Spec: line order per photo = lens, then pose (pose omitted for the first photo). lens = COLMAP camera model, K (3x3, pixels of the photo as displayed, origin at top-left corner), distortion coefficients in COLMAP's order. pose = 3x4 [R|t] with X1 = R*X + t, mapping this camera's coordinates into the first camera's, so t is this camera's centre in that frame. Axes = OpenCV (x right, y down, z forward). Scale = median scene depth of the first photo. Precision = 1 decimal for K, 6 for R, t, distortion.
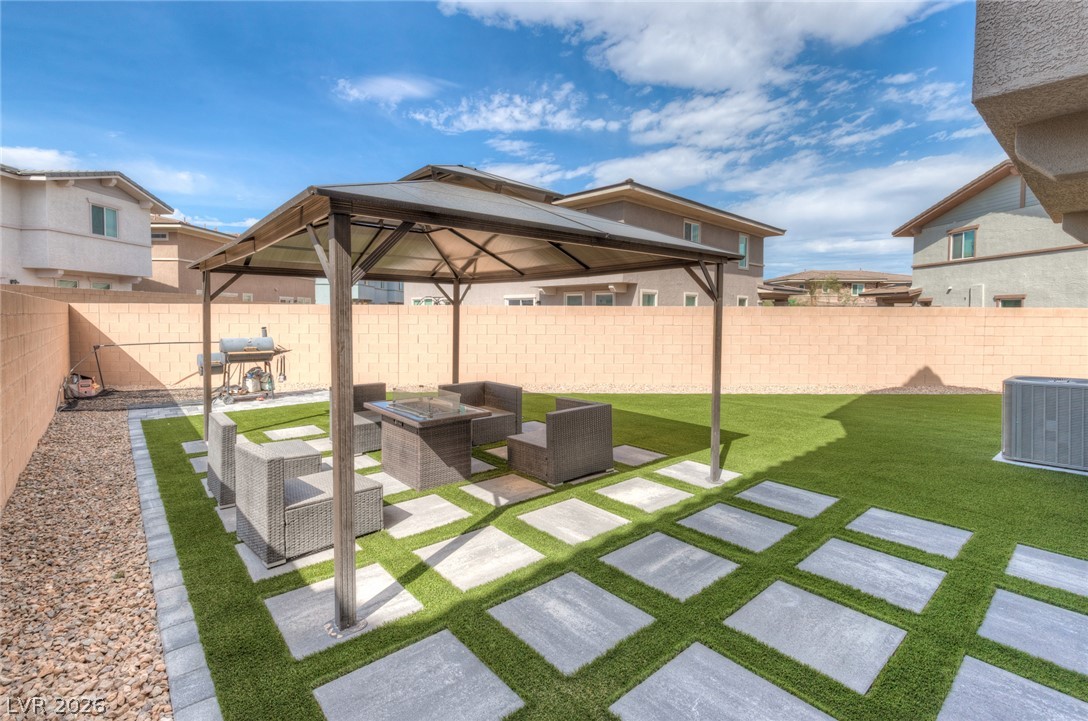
lens RADIAL K [[494.5, 0, 562.1], [0, 494.5, 314.6], [0, 0, 1]] dist [0.002000, -0.000945]
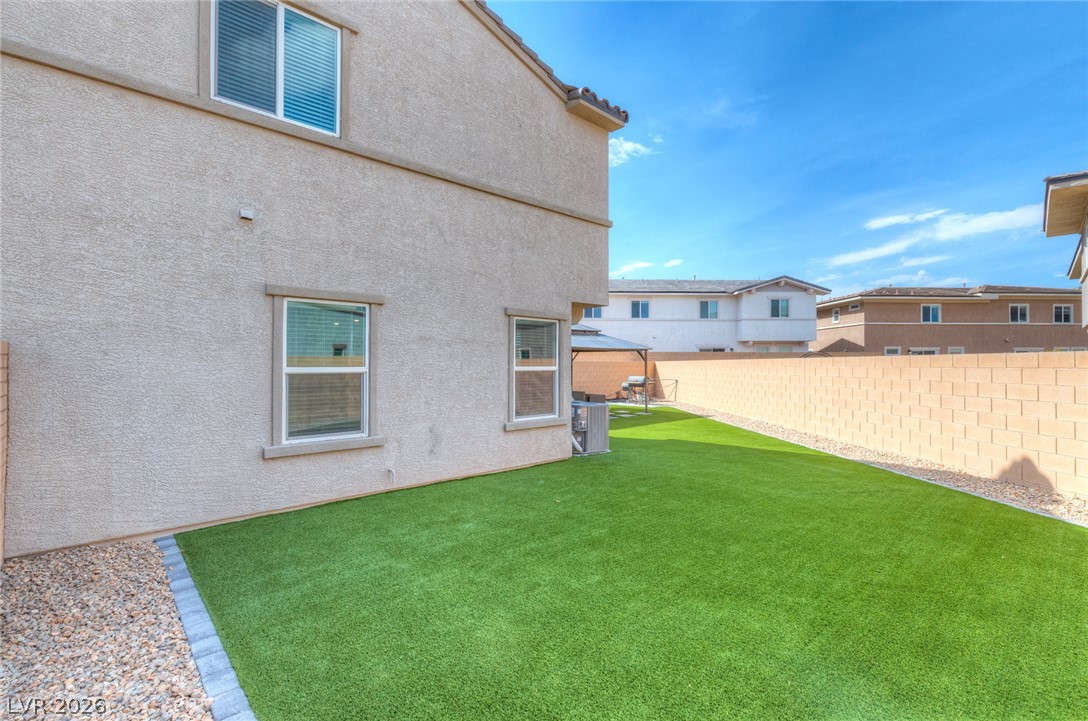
lens RADIAL K [[486.2, 0, 547.0], [0, 486.2, 357.7], [0, 0, 1]] dist [0.001408, -0.000588]
pose [[0.026524, -0.018539, -0.999476, 0.668073], [-0.003942, 0.999818, -0.018650, 0.002299], [0.999640, 0.004434, 0.026446, 0.233565]]
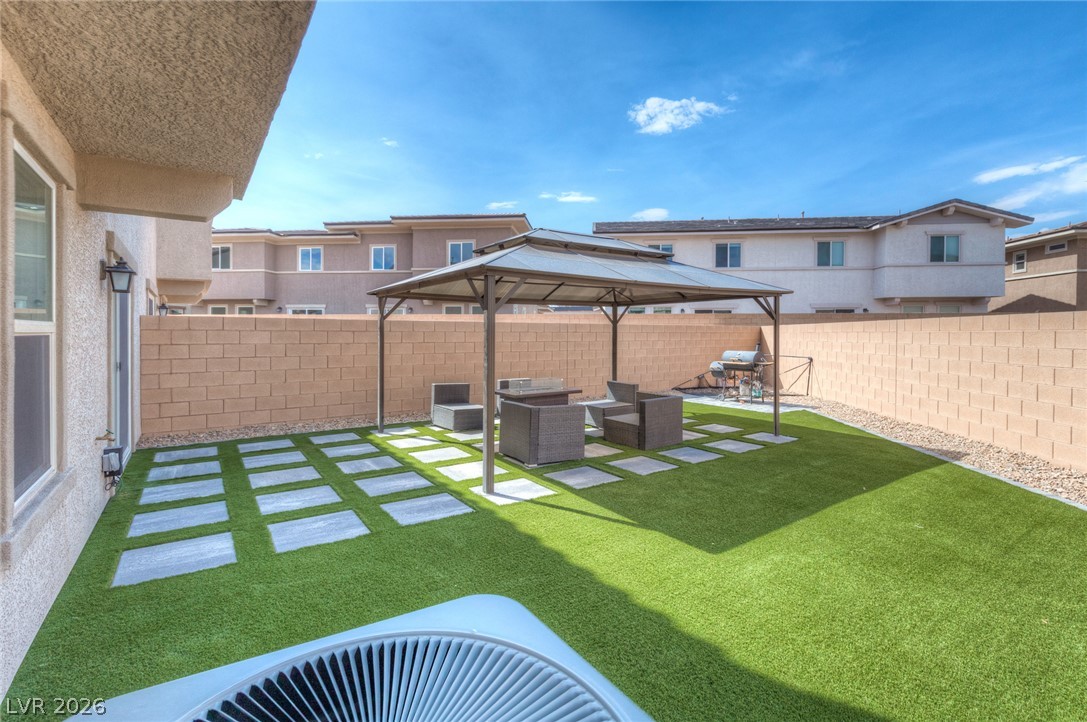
lens RADIAL K [[494.0, 0, 526.1], [0, 494.0, 338.8], [0, 0, 1]] dist [0.002000, -0.000945]
pose [[-0.146266, 0.005630, -0.989229, 0.297341], [-0.003336, 0.999975, 0.006184, 0.003895], [0.989240, 0.004204, -0.146244, 0.282516]]
